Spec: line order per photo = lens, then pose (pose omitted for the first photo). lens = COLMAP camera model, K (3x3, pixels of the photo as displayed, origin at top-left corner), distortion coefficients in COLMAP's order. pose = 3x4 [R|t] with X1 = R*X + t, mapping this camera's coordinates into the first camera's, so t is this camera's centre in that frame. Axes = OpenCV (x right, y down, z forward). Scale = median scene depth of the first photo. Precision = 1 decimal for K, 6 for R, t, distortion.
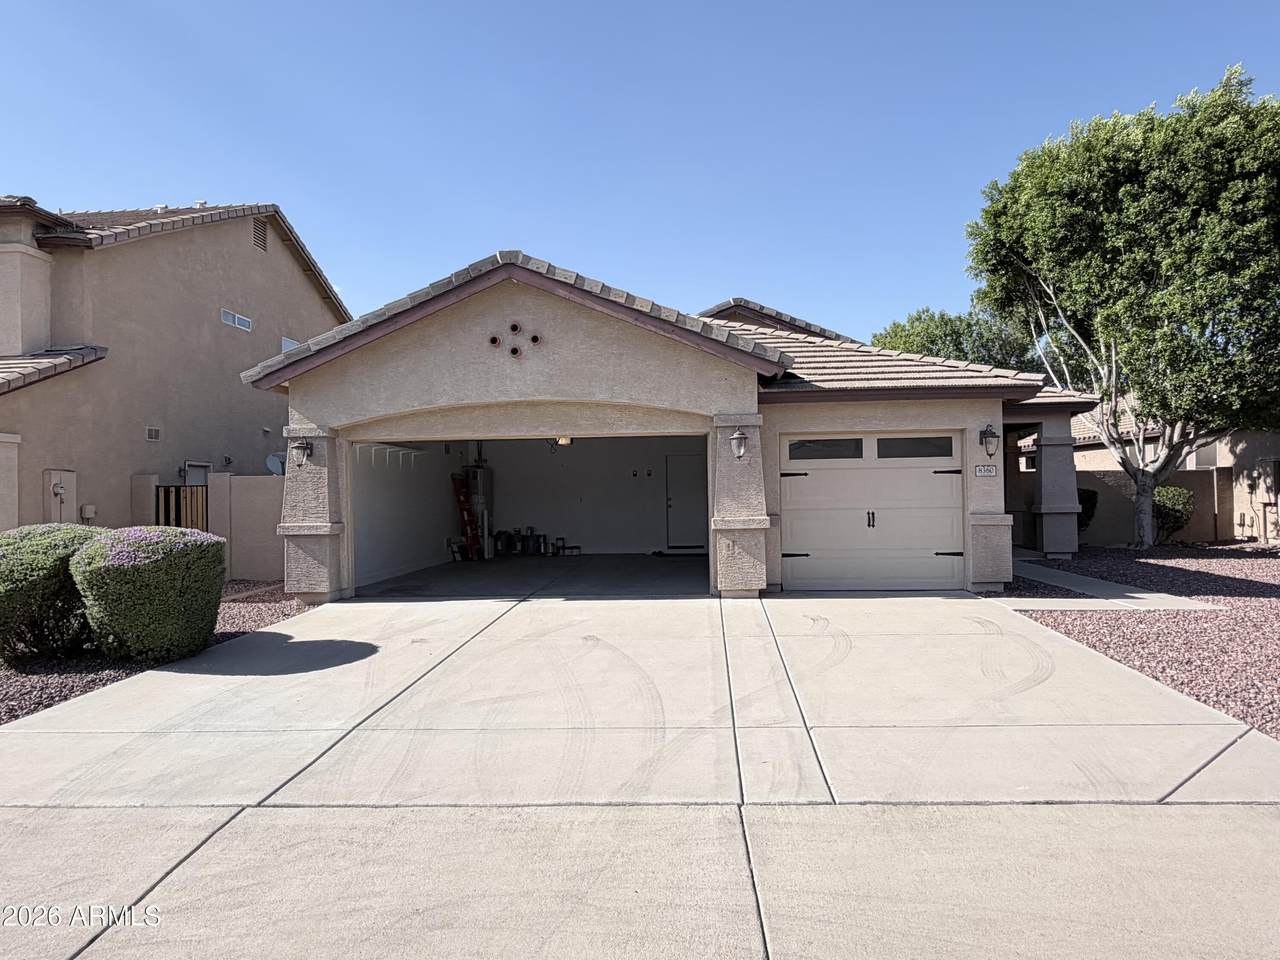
lens RADIAL K [[843.8, 0, 640.0], [0, 843.8, 480.0], [0, 0, 1]] dist [0.002830, 0.000771]
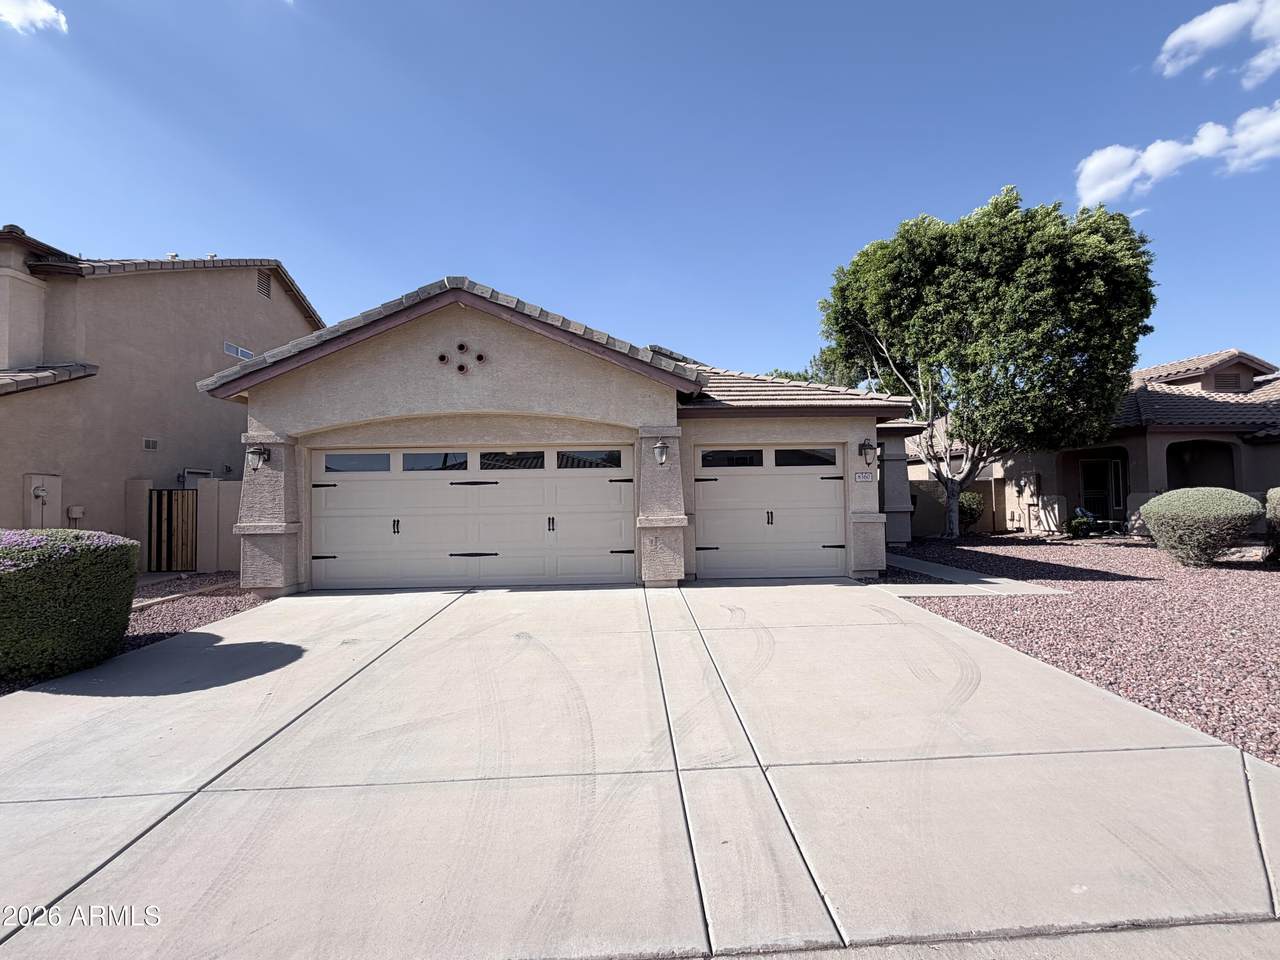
lens RADIAL K [[584.0, 0, 640.0], [0, 584.0, 480.0], [0, 0, 1]] dist [0.000670, -0.000197]
pose [[0.994541, 0.003815, 0.104280, 0.006219], [-0.002325, 0.999893, -0.014409, 0.005793], [-0.104324, 0.014087, 0.994444, 0.206744]]
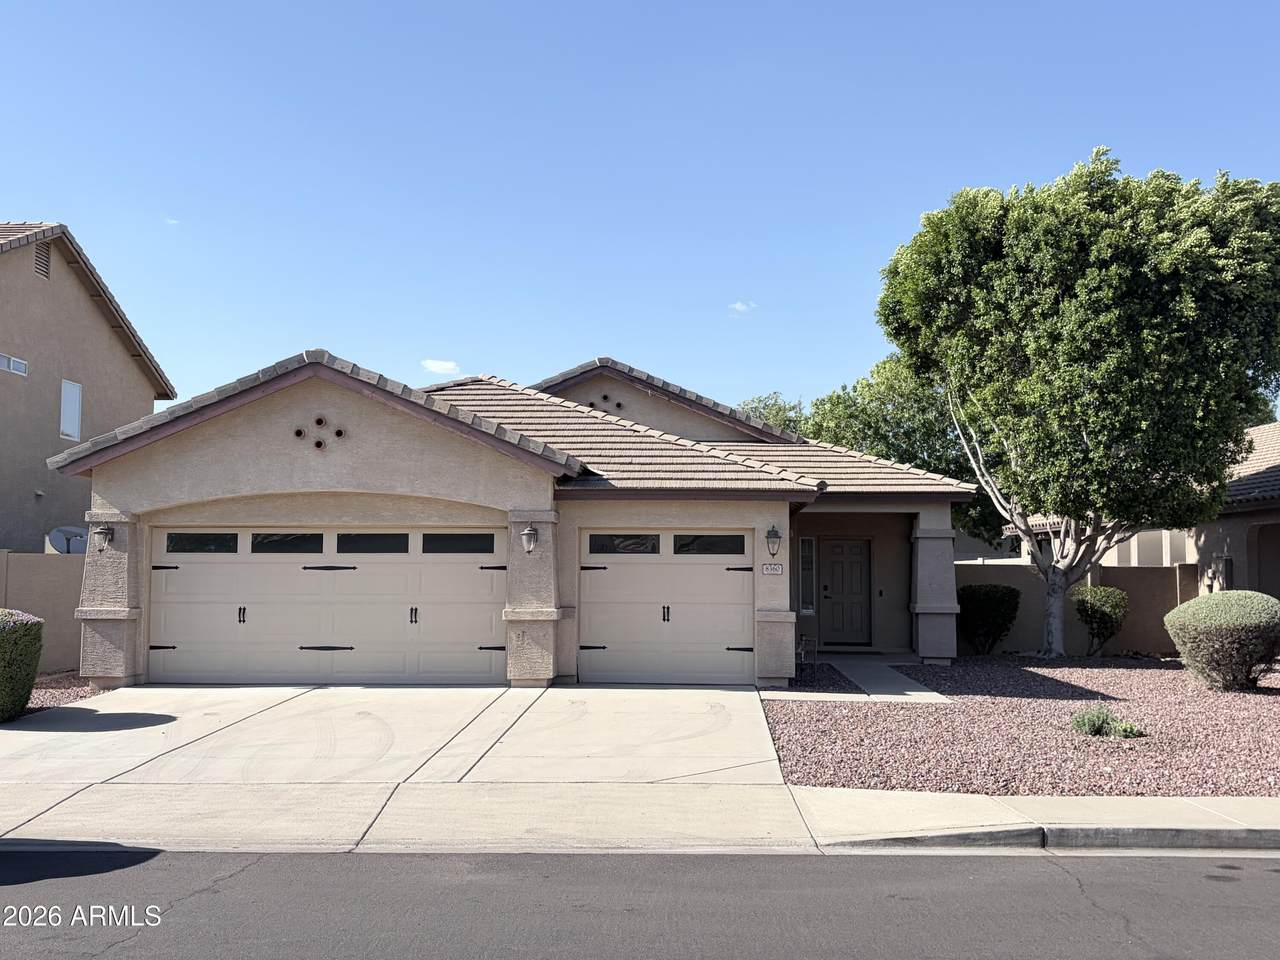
lens RADIAL K [[1331.6, 0, 631.9], [0, 1331.6, 476.6], [0, 0, 1]] dist [0.187815, -0.593246]
pose [[0.999222, 0.024094, 0.031226, 0.182105], [-0.022341, 0.998218, -0.055339, -0.029938], [-0.032504, 0.054598, 0.997979, -0.646008]]
